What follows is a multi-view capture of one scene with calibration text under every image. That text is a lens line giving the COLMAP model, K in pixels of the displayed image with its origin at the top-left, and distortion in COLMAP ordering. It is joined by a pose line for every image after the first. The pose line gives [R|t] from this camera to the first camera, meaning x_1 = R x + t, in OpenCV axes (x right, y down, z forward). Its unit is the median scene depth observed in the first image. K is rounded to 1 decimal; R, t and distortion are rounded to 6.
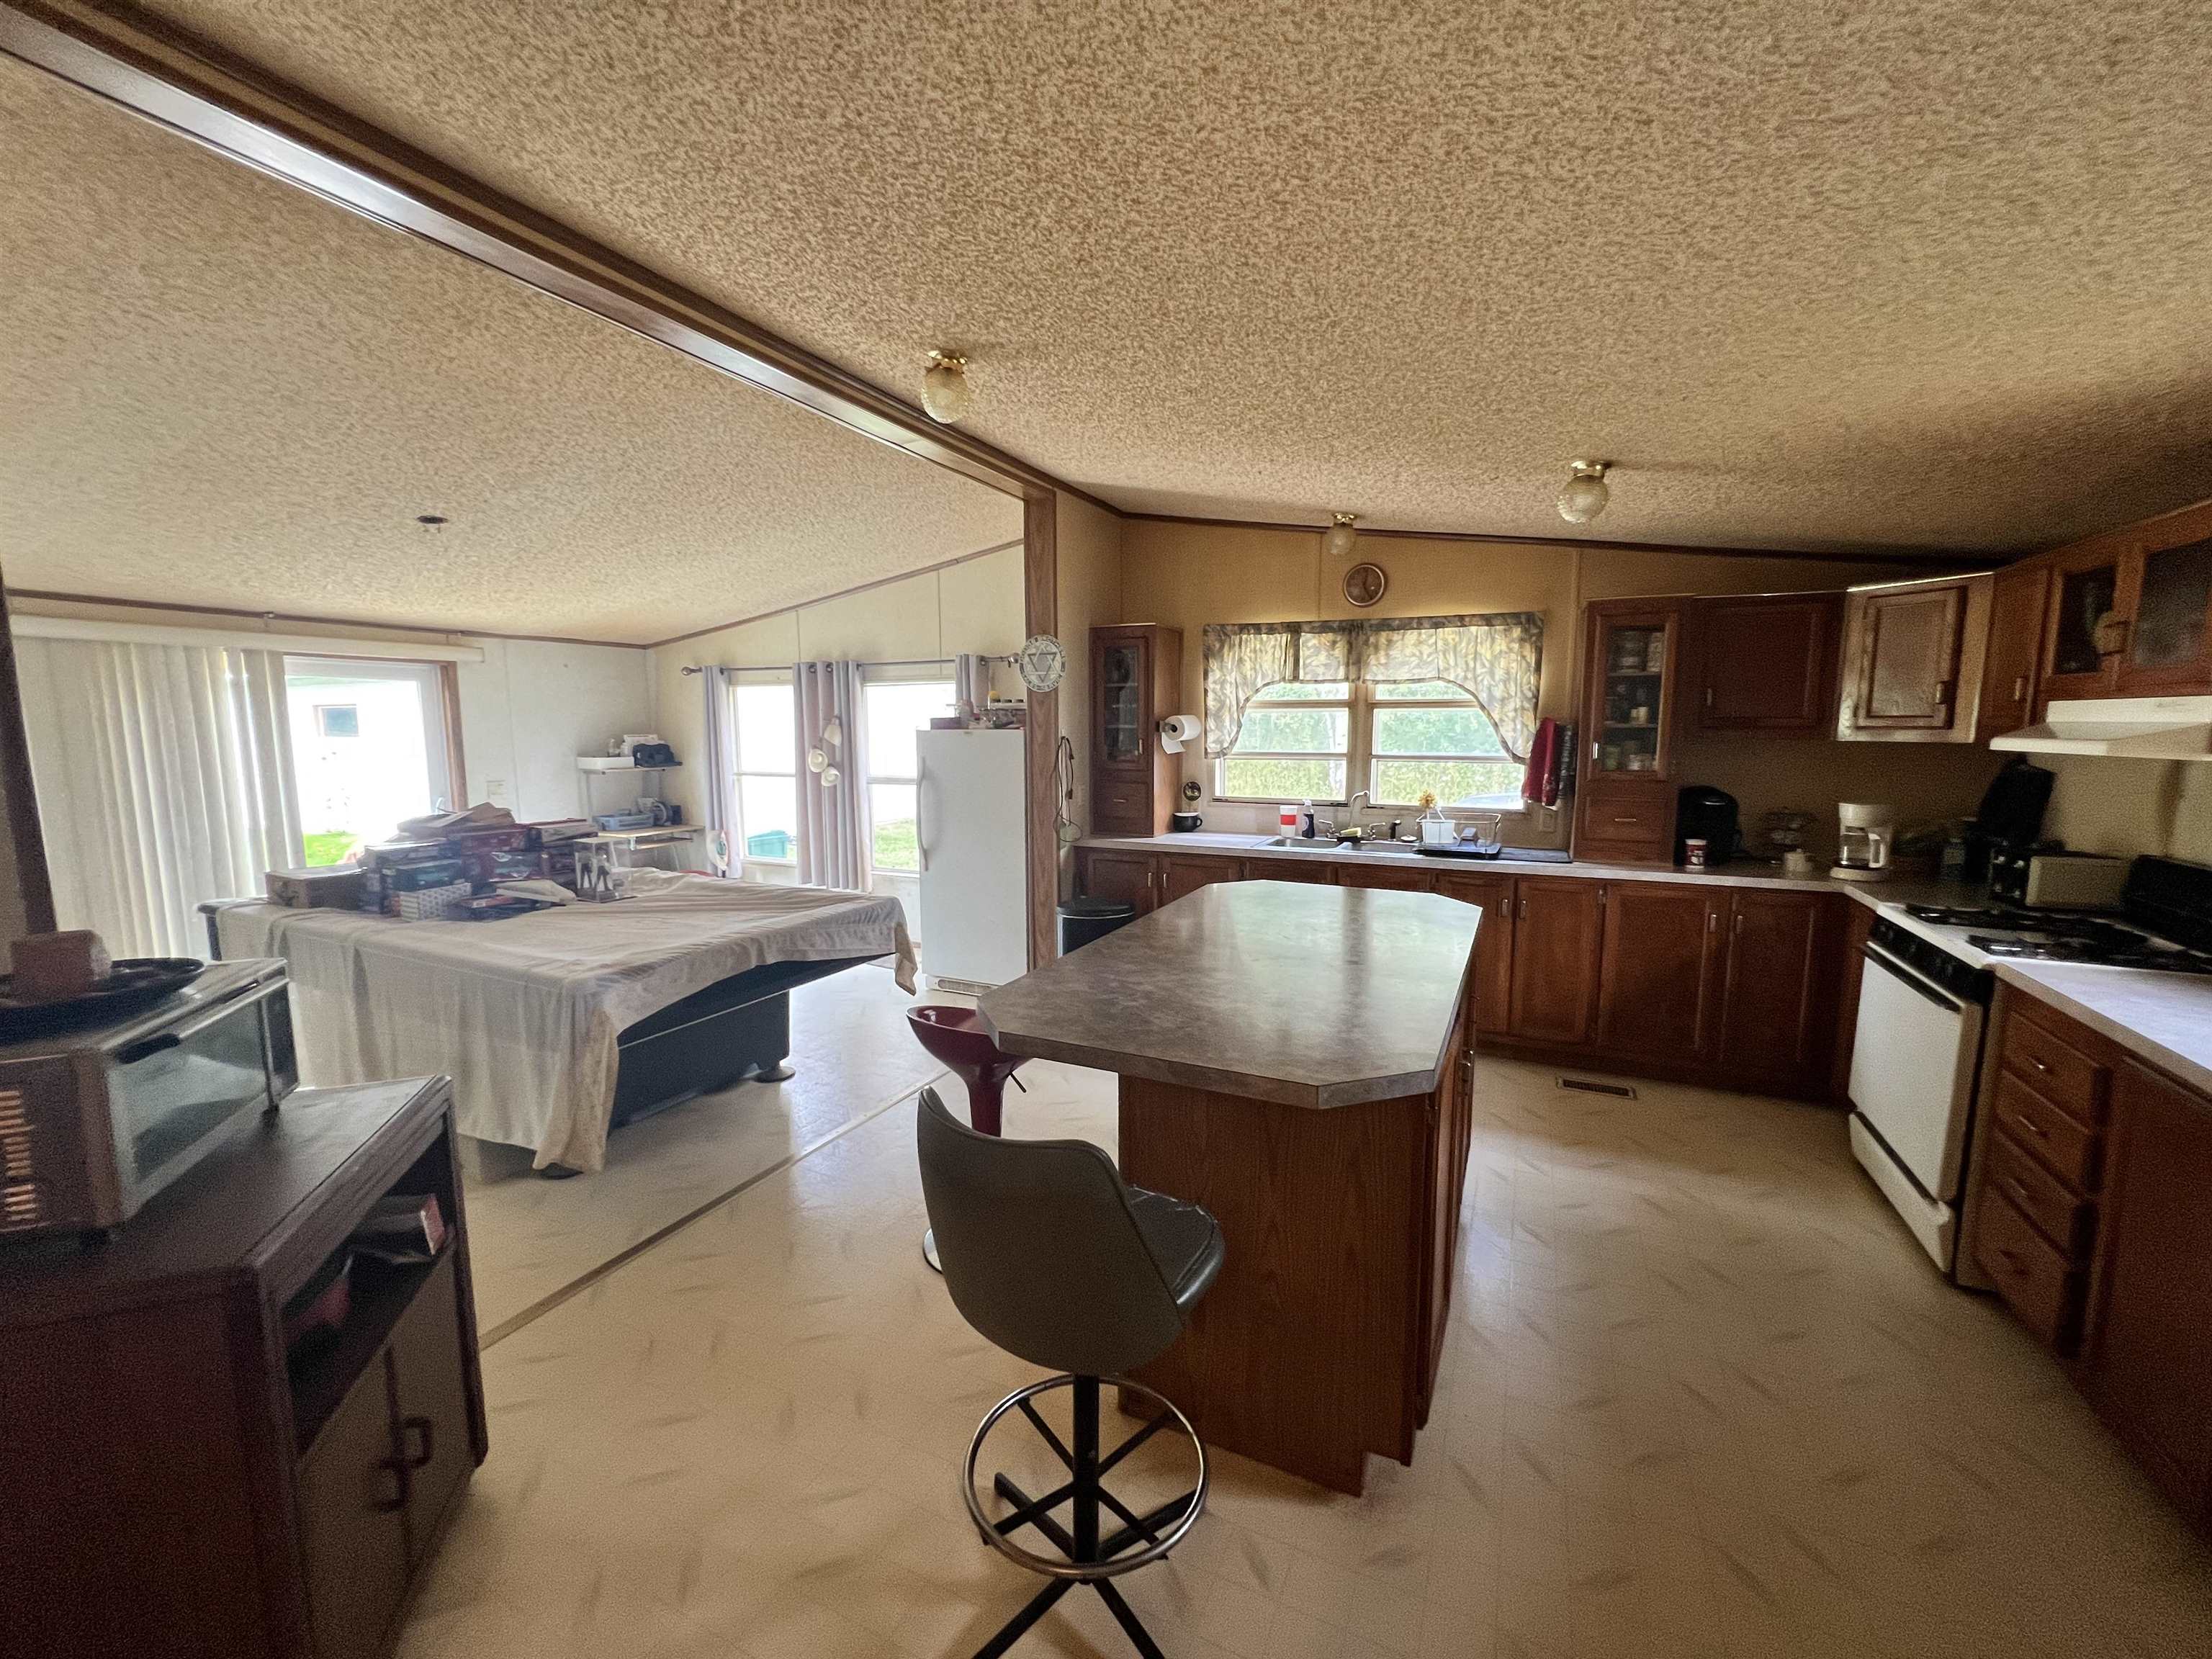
lens RADIAL K [[884.5, 0, 1108.6], [0, 884.5, 832.5], [0, 0, 1]] dist [-0.002066, -0.000062]
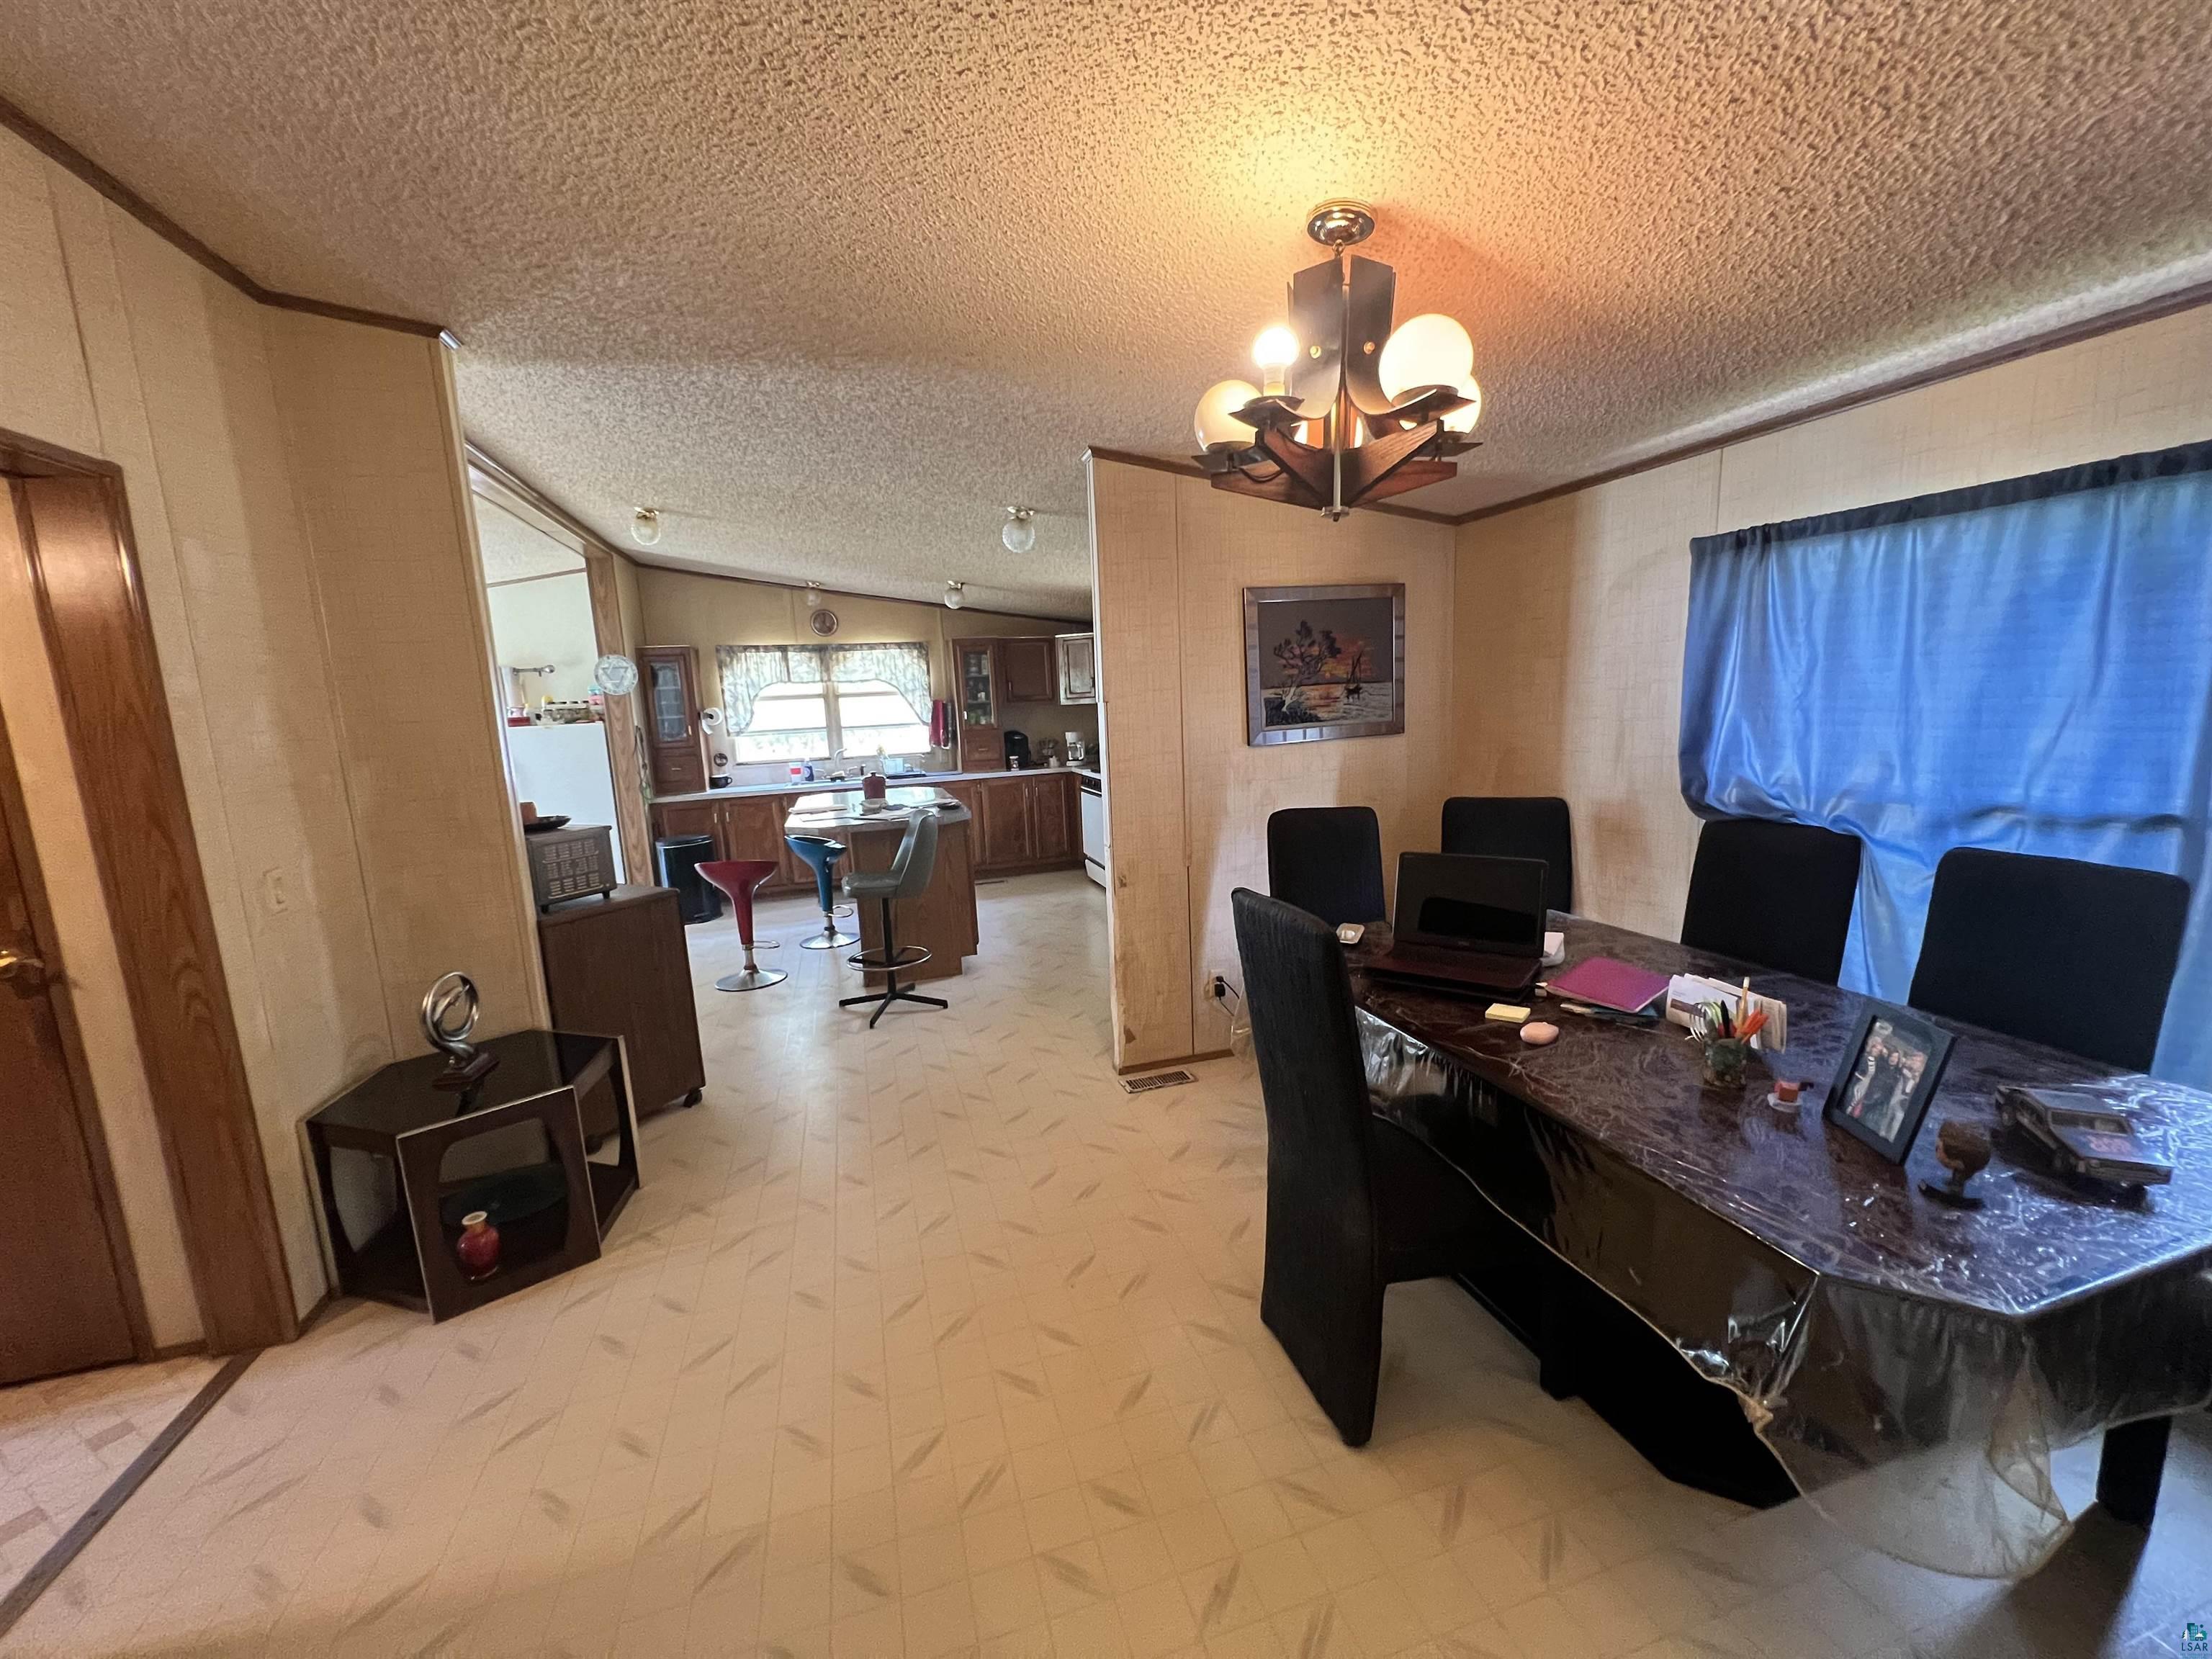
lens RADIAL K [[884.5, 0, 1108.6], [0, 884.5, 832.5], [0, 0, 1]] dist [-0.002066, -0.000062]
pose [[0.741690, -0.135327, 0.656950, -0.454094], [0.128403, 0.989968, 0.058960, 0.076269], [-0.658338, 0.040624, 0.751625, -0.567590]]
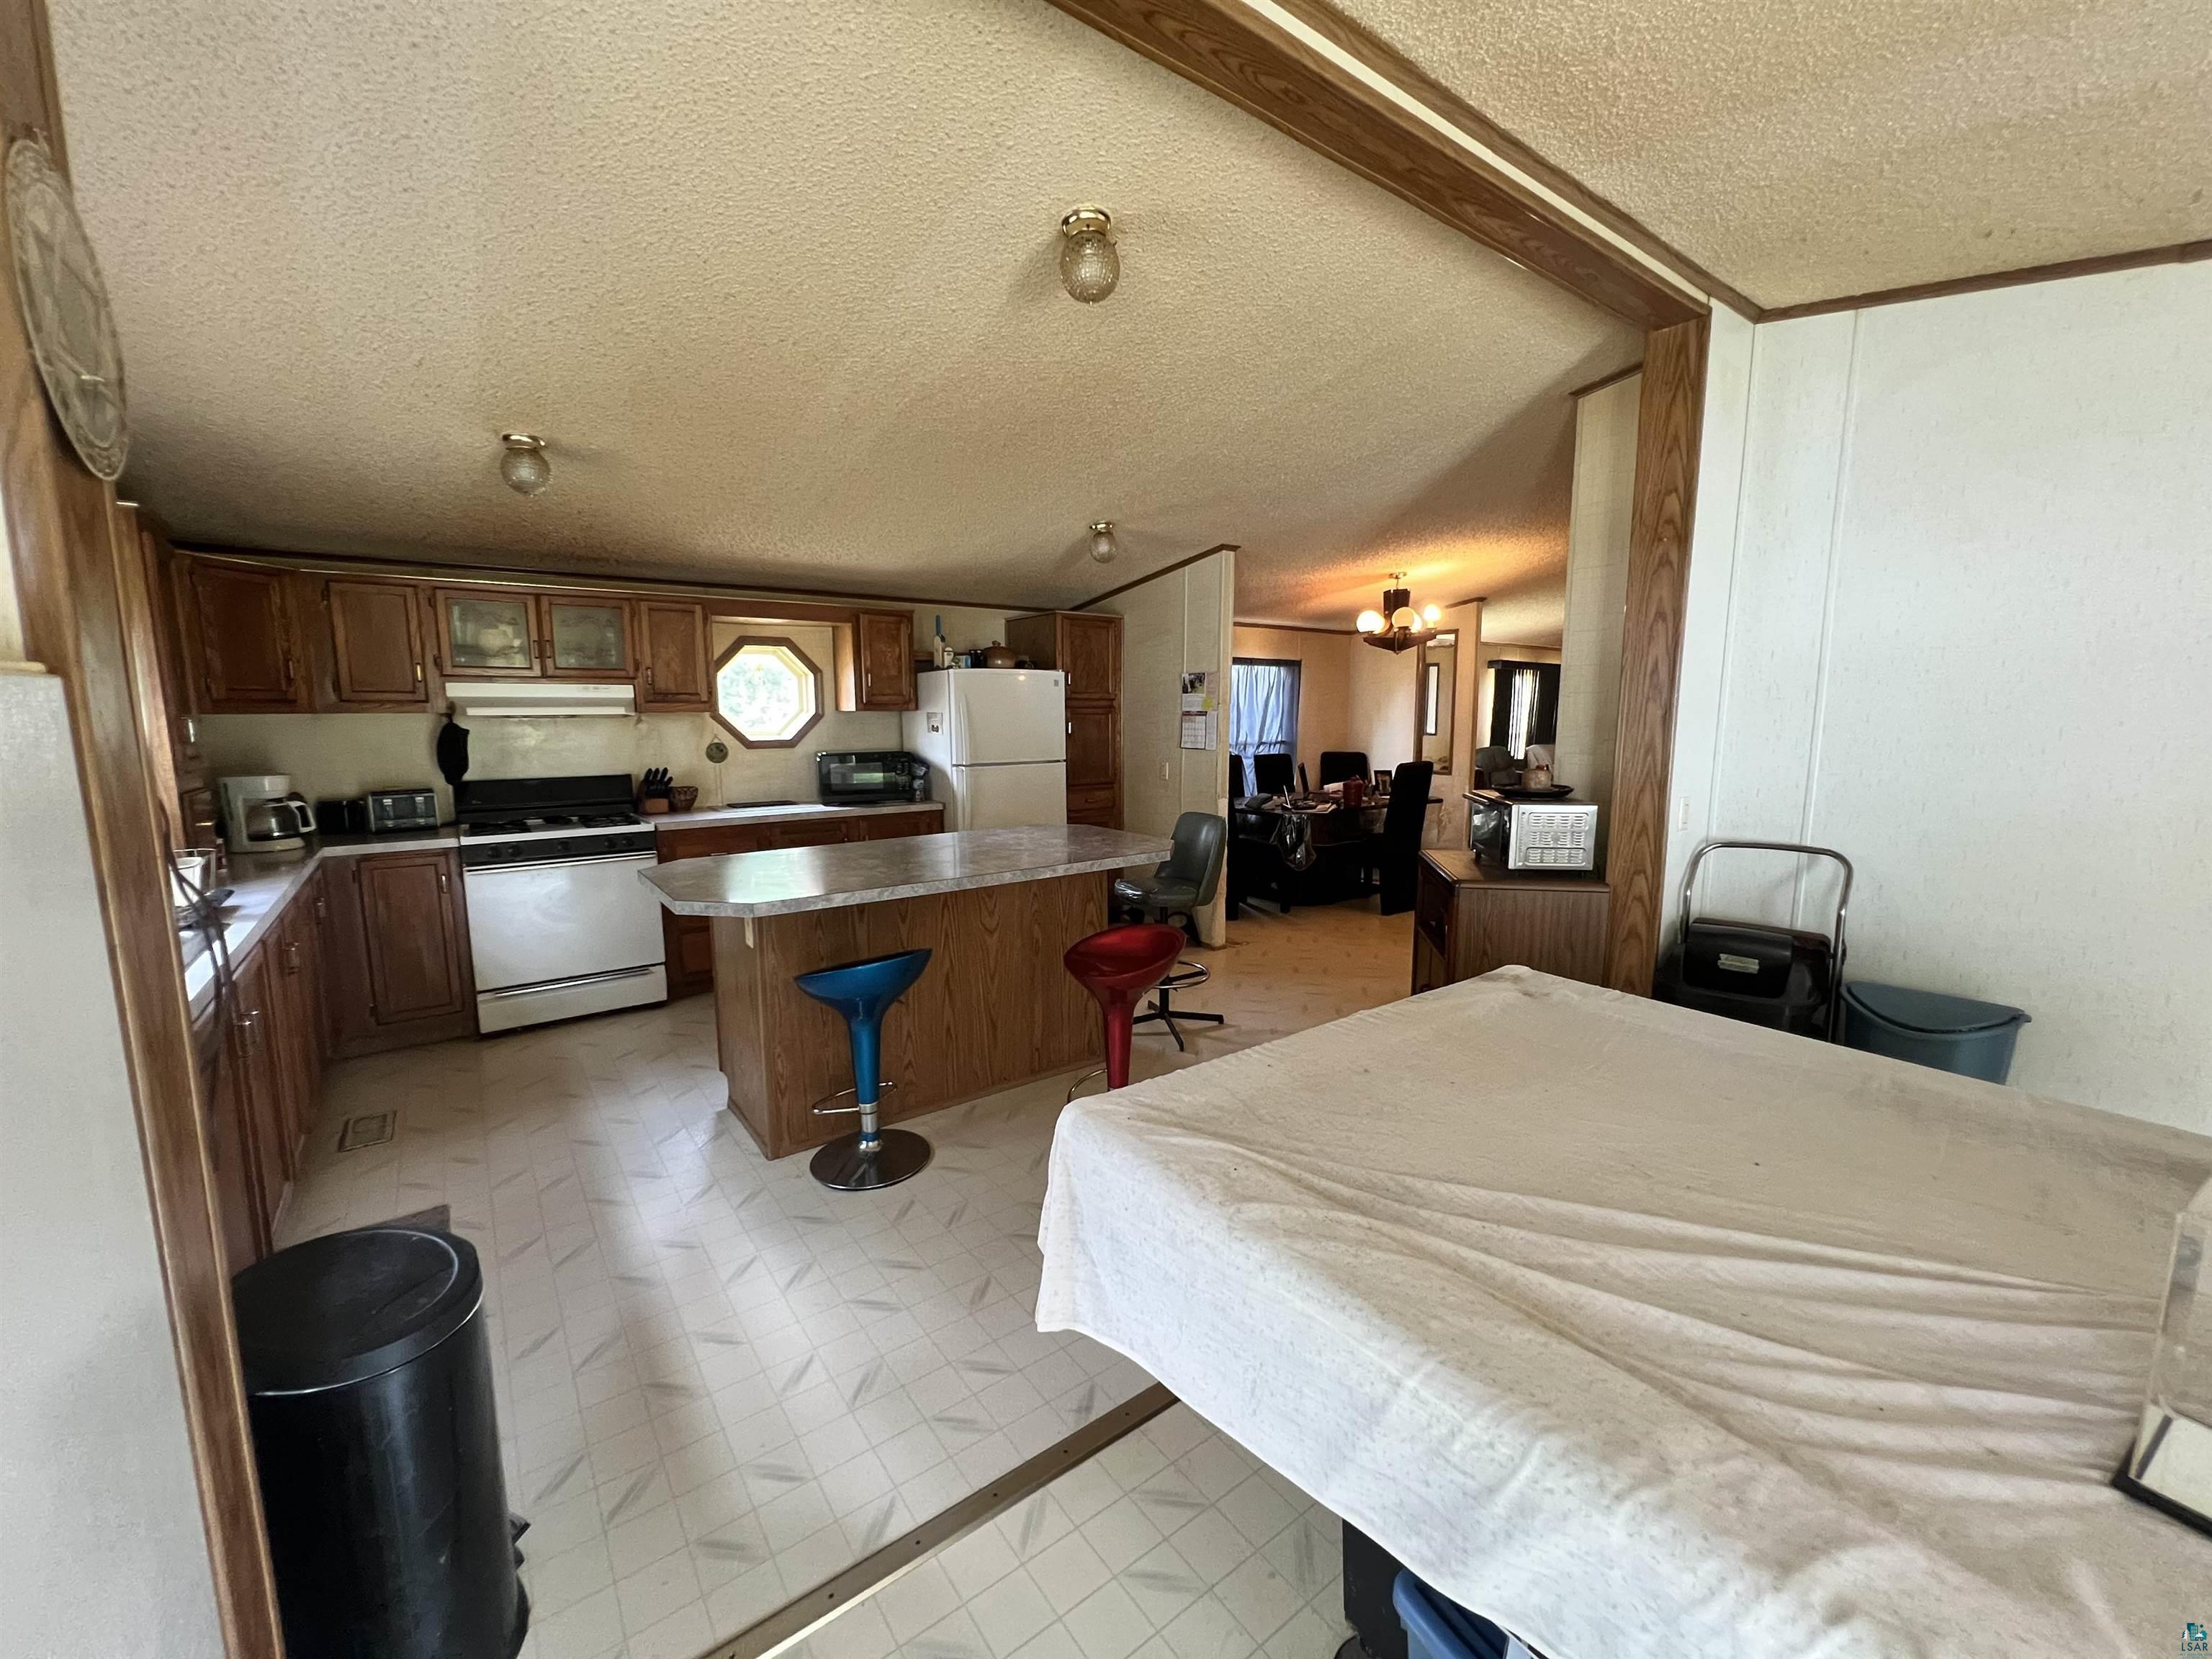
lens RADIAL K [[884.5, 0, 1108.6], [0, 884.5, 832.5], [0, 0, 1]] dist [-0.002066, -0.000062]
pose [[-0.884982, -0.065790, 0.460955, -0.362992], [0.058309, 0.966516, 0.249895, -0.128899], [-0.461961, 0.248030, -0.851512, 1.105899]]
